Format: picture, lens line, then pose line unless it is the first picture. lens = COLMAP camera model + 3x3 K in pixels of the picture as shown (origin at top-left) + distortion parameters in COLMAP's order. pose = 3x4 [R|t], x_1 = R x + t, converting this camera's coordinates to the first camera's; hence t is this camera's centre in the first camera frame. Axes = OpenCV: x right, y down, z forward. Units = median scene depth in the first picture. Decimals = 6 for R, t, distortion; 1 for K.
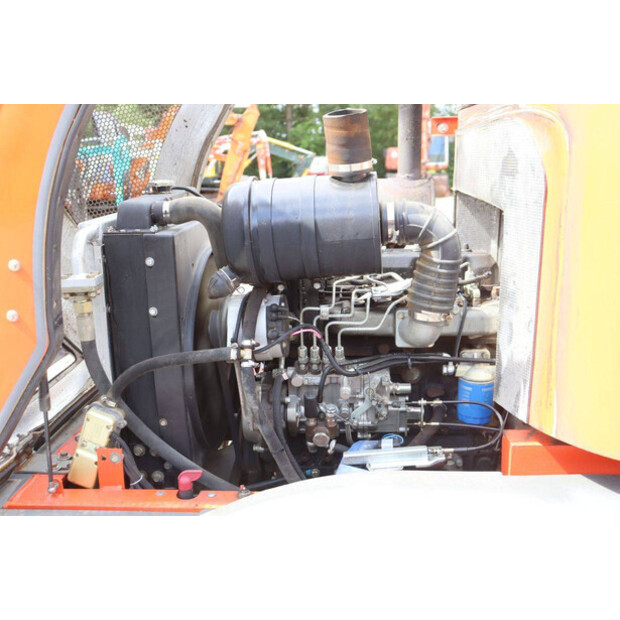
lens RADIAL K [[874.2, 0, 281.8], [0, 874.2, 322.0], [0, 0, 1]] dist [0.010391, 0.045347]
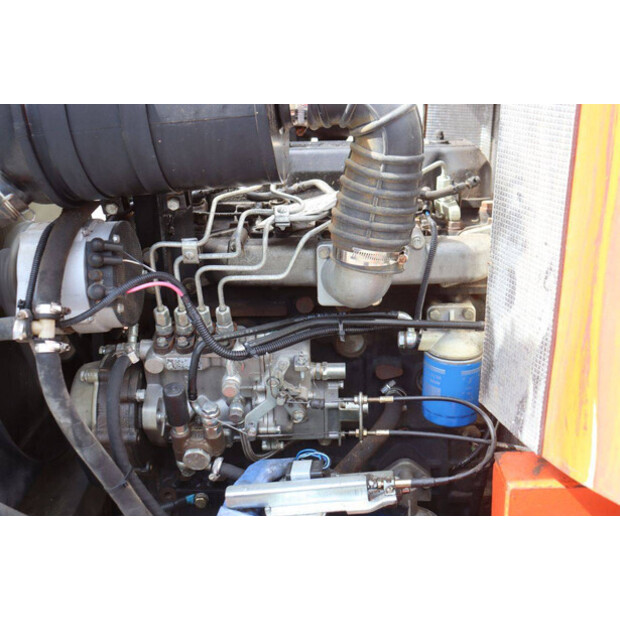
lens RADIAL K [[874.2, 0, 281.8], [0, 874.2, 322.0], [0, 0, 1]] dist [0.010391, 0.045347]
pose [[0.999884, -0.014272, 0.005390, 0.103285], [0.013635, 0.994490, 0.103937, -0.023014], [-0.006843, -0.103852, 0.994569, 0.408612]]
